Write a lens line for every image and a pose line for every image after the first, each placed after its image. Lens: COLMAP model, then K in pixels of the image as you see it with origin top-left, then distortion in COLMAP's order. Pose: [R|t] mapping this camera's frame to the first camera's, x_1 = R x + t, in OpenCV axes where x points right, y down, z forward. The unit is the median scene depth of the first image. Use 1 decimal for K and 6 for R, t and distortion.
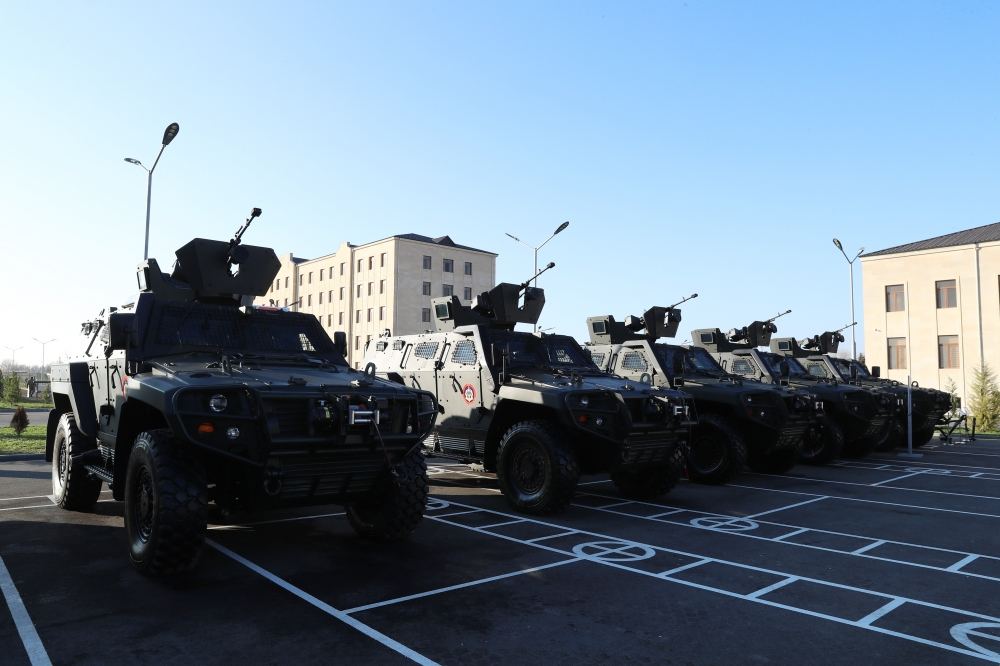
lens RADIAL K [[670.2, 0, 500.0], [0, 670.2, 333.0], [0, 0, 1]] dist [-0.102249, 0.083445]
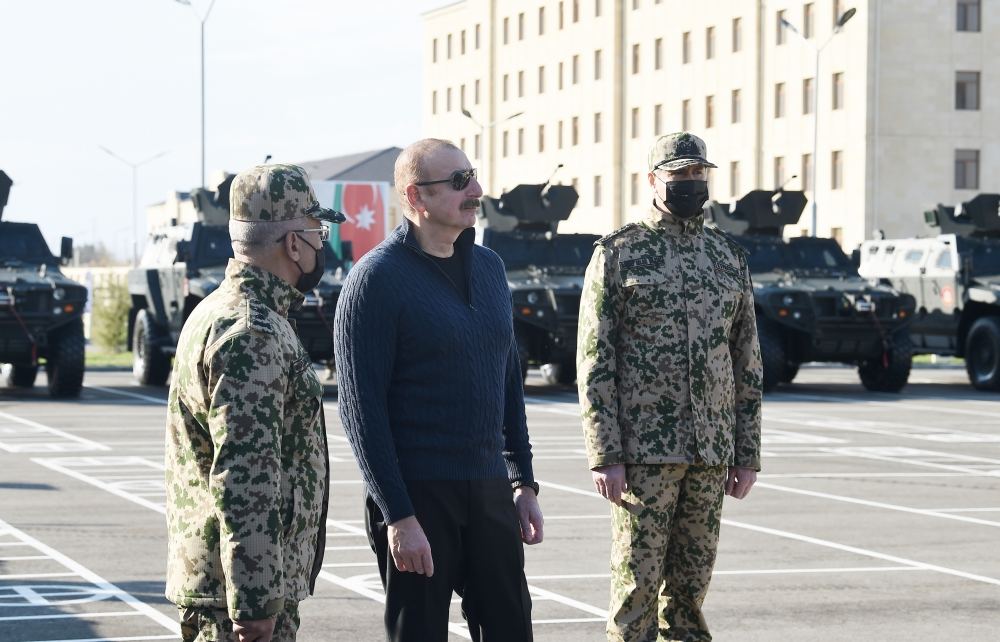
lens RADIAL K [[2543.4, 0, 500.0], [0, 2543.4, 321.0], [0, 0, 1]] dist [-0.050604, -0.282296]
pose [[0.954170, 0.012369, -0.299011, 0.544674], [0.016028, 0.995599, 0.092332, -0.294320], [0.298837, -0.092893, 0.949772, -3.521231]]
